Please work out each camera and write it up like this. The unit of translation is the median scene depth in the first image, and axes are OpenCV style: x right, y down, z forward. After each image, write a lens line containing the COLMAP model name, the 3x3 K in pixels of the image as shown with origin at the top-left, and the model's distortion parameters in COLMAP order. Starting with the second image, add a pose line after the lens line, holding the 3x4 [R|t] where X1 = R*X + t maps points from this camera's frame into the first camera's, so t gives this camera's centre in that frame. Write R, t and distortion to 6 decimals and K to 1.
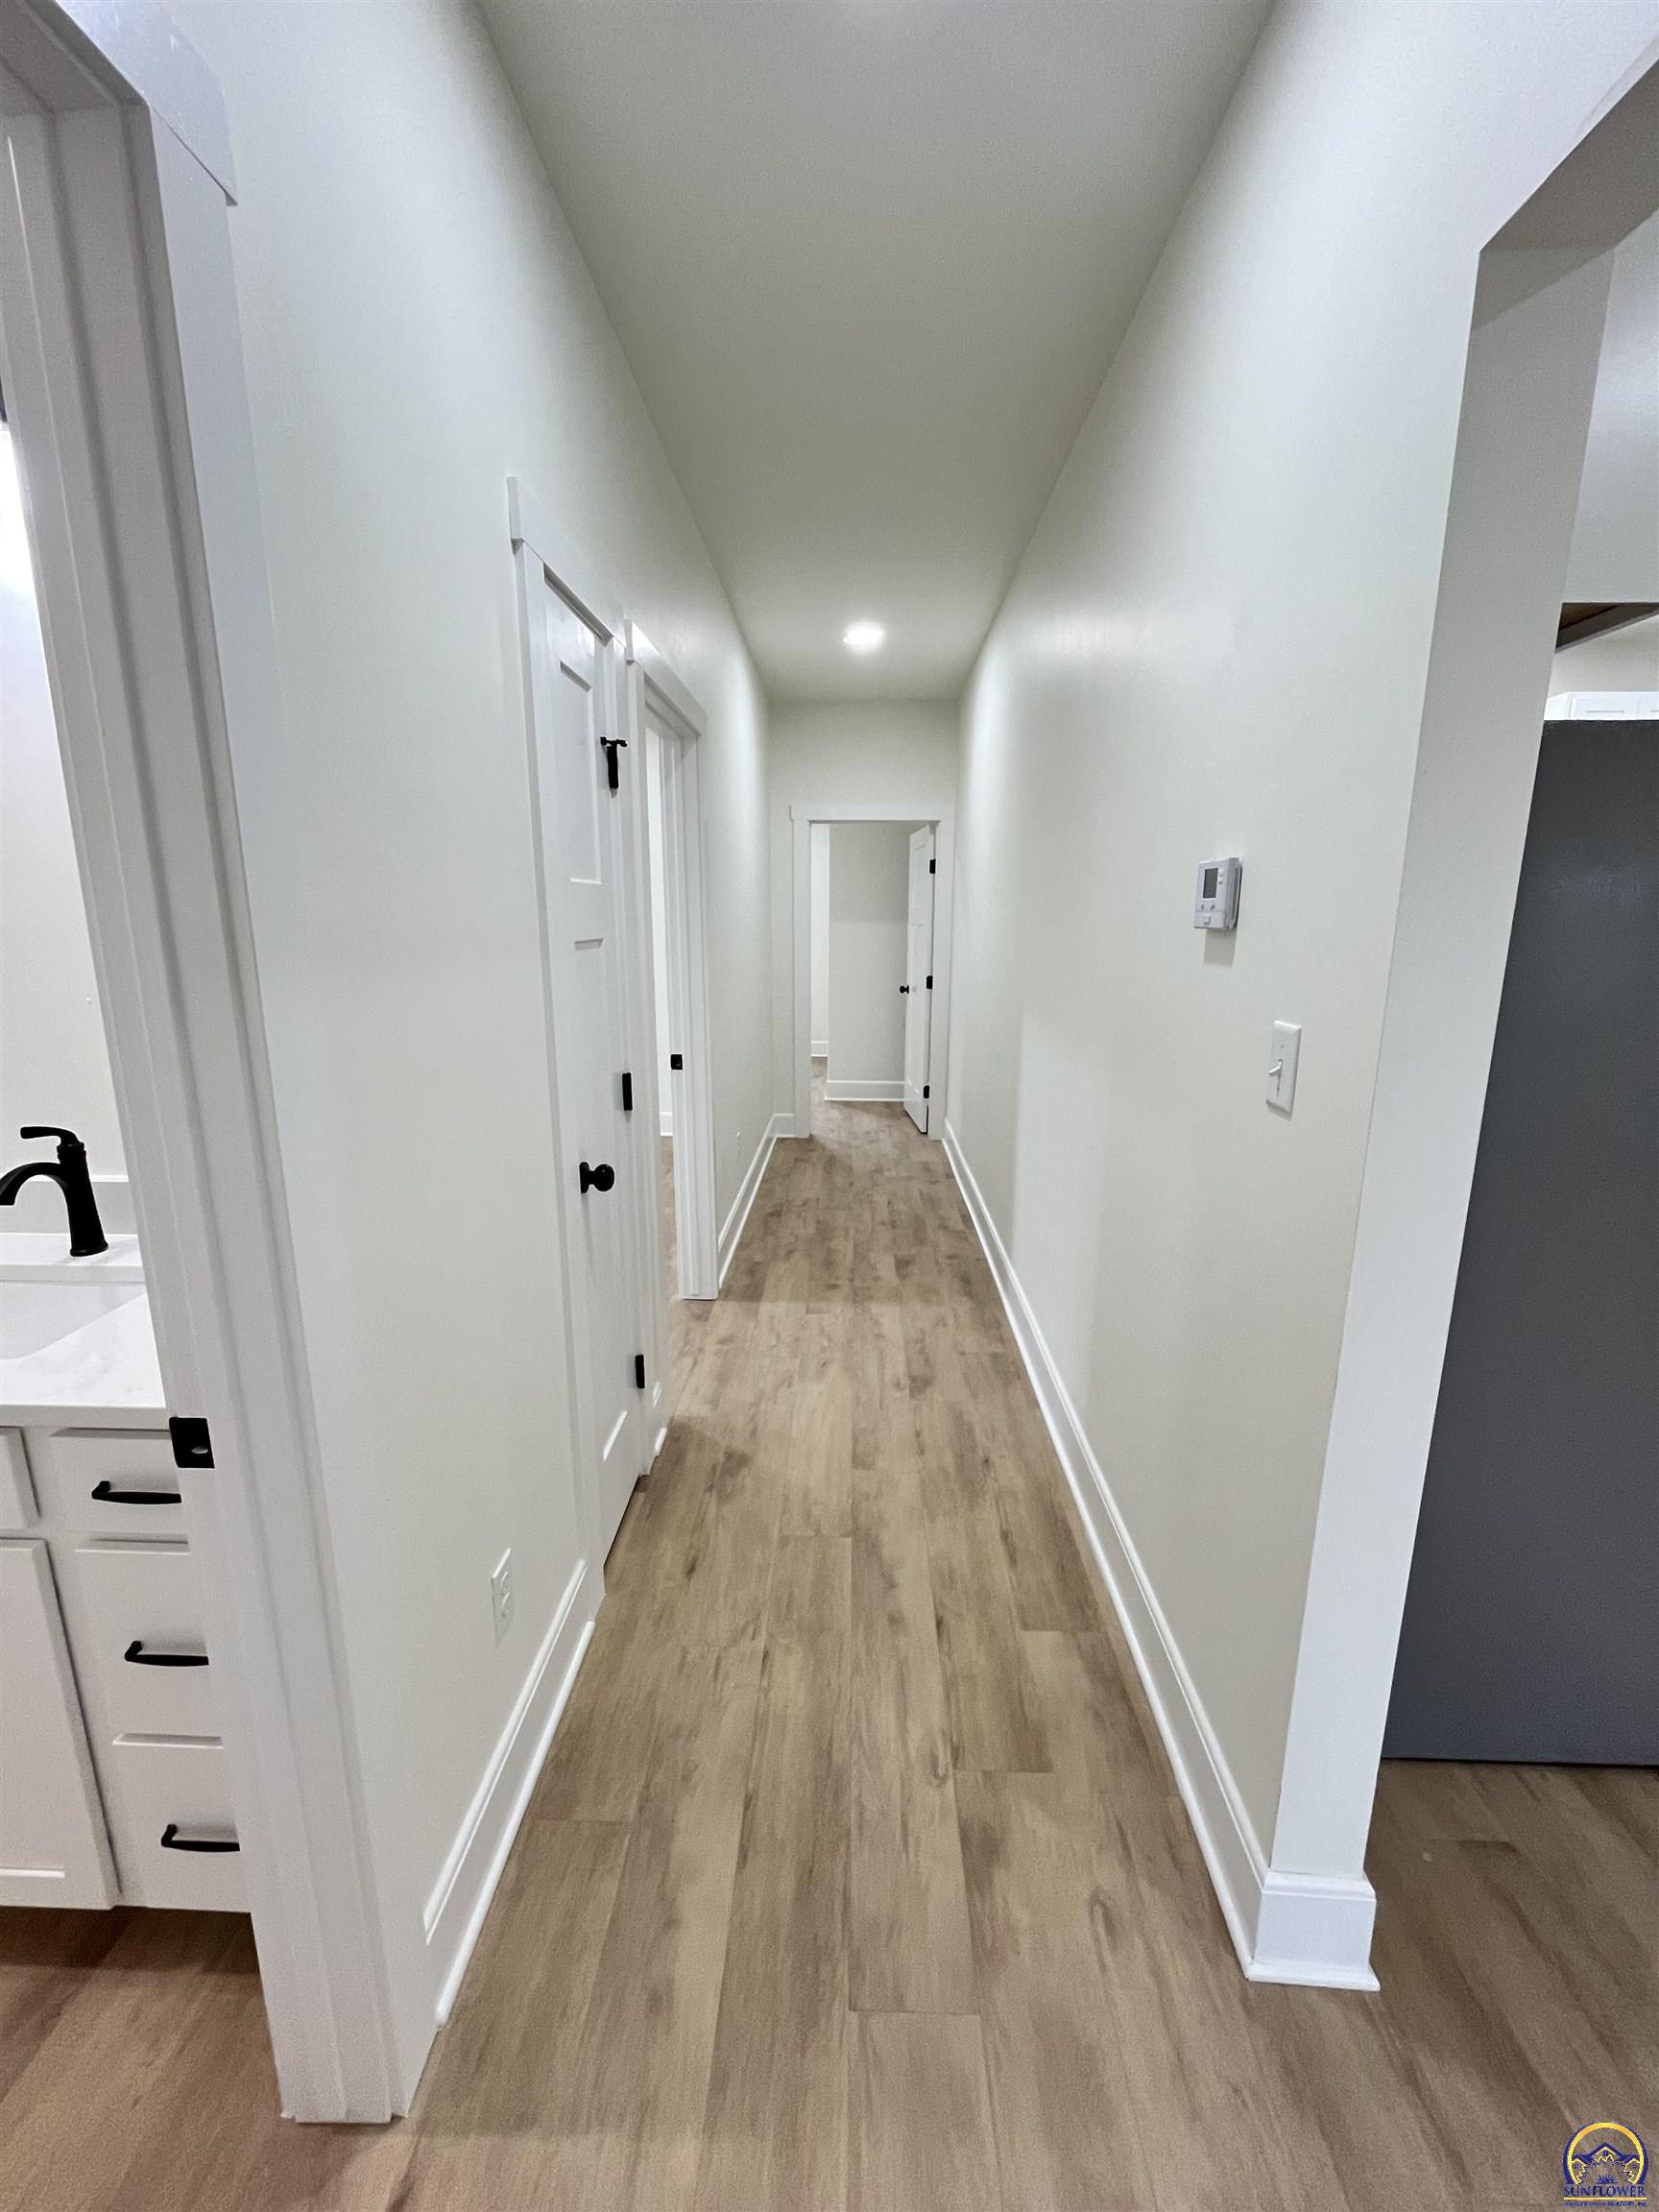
lens RADIAL K [[889.7, 0, 827.2], [0, 889.7, 1096.5], [0, 0, 1]] dist [-0.006066, 0.000011]
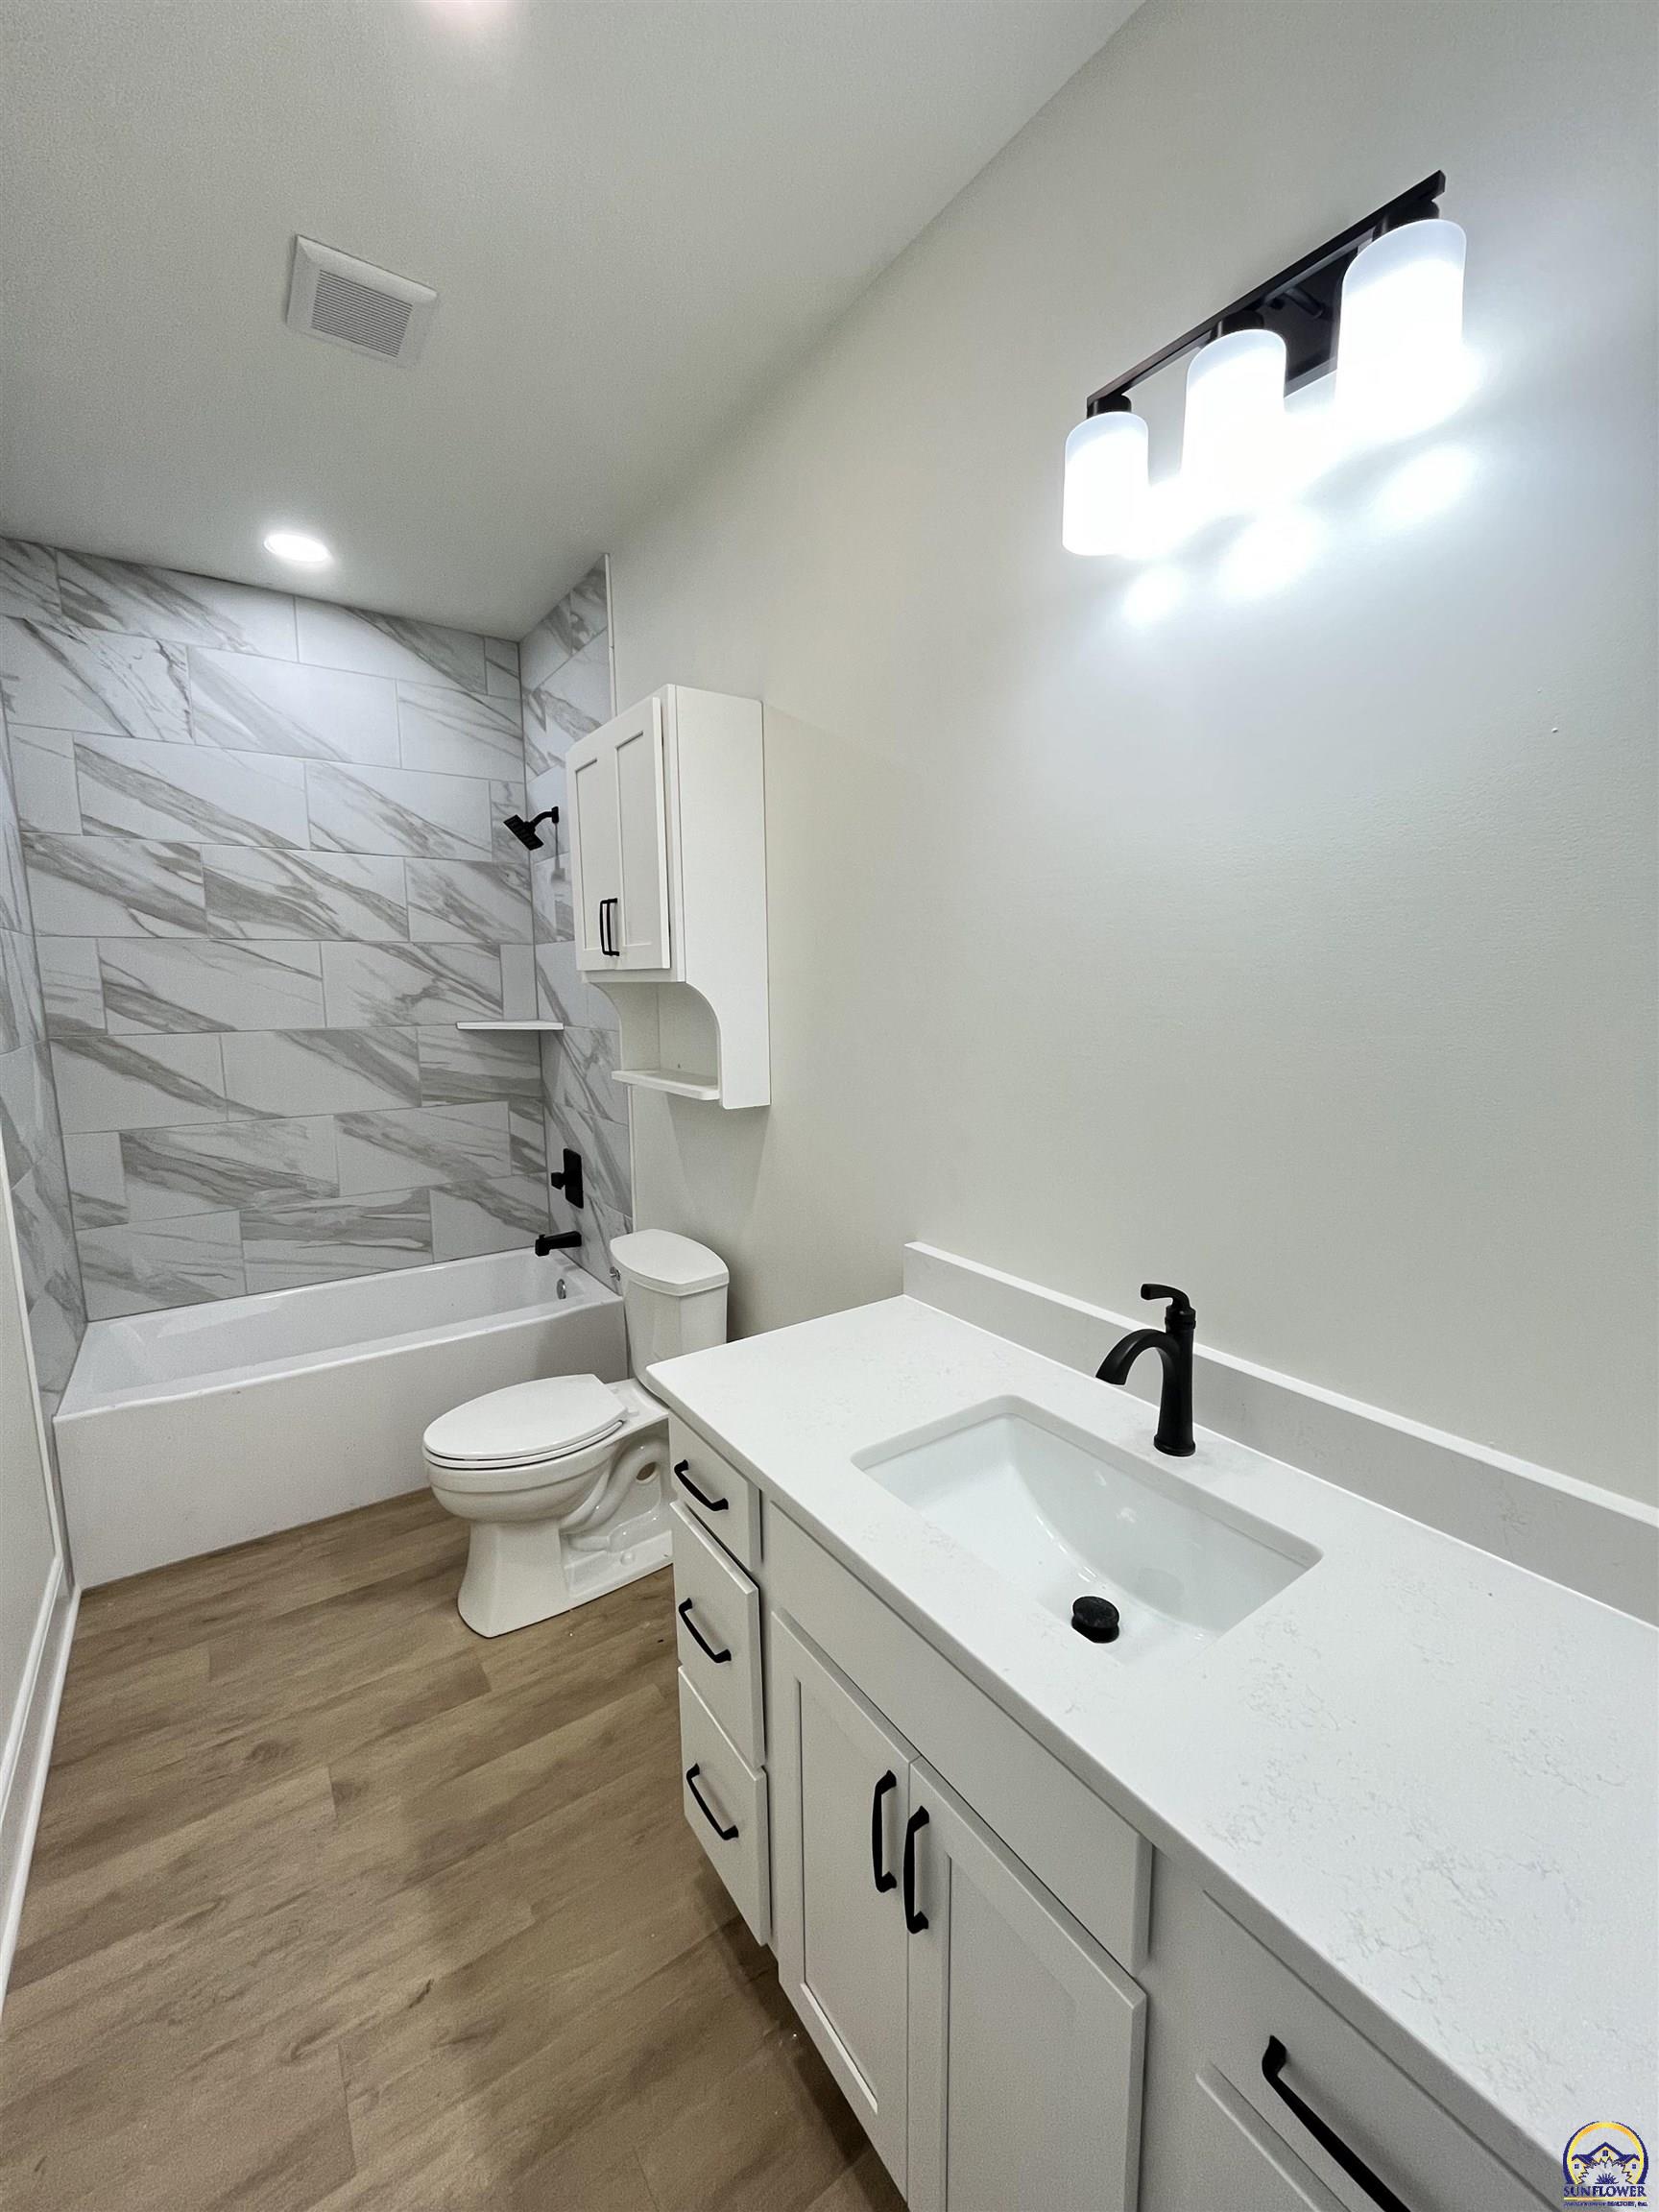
lens RADIAL K [[889.7, 0, 827.2], [0, 889.7, 1096.5], [0, 0, 1]] dist [-0.006066, 0.000011]
pose [[0.597454, 0.100058, -0.795637, -0.305552], [-0.156207, 0.987700, 0.006913, -0.060902], [0.786542, 0.120154, 0.605735, 0.181922]]
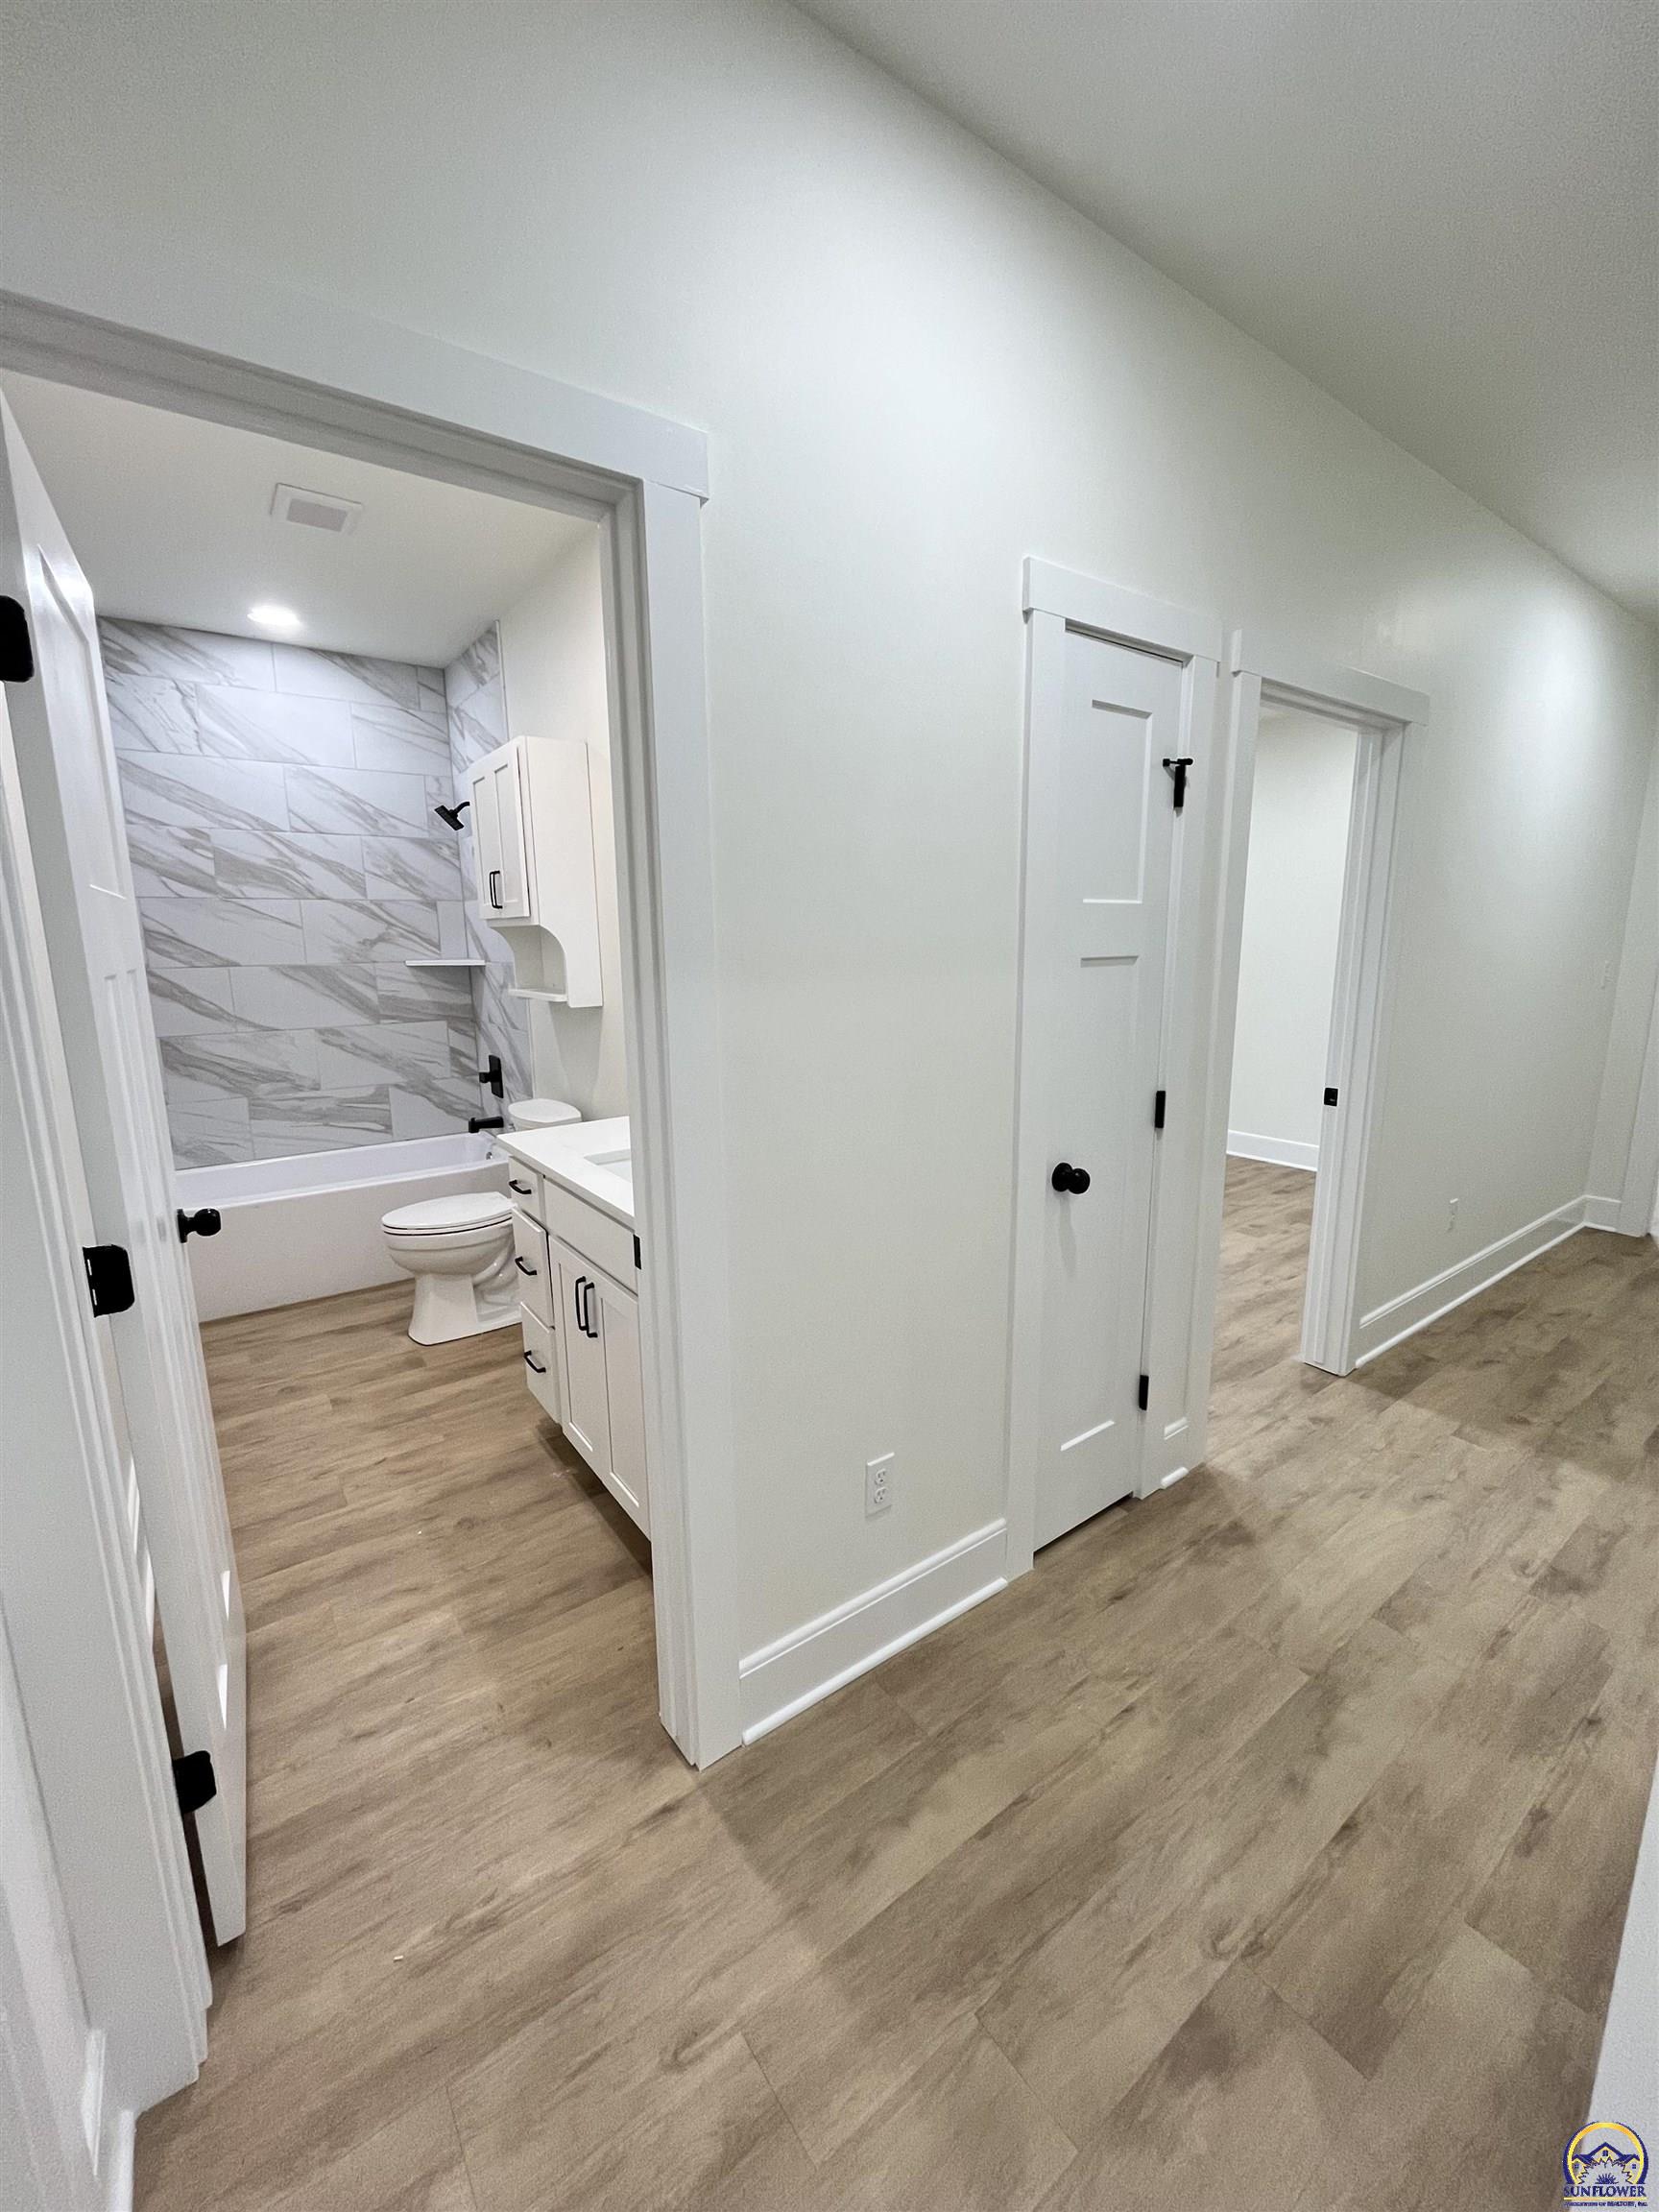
lens RADIAL K [[889.7, 0, 827.2], [0, 889.7, 1096.5], [0, 0, 1]] dist [-0.006066, 0.000011]
pose [[0.615539, 0.133287, -0.776754, 0.322865], [-0.148381, 0.987569, 0.051878, -0.016522], [0.774013, 0.083322, 0.627664, 0.085081]]
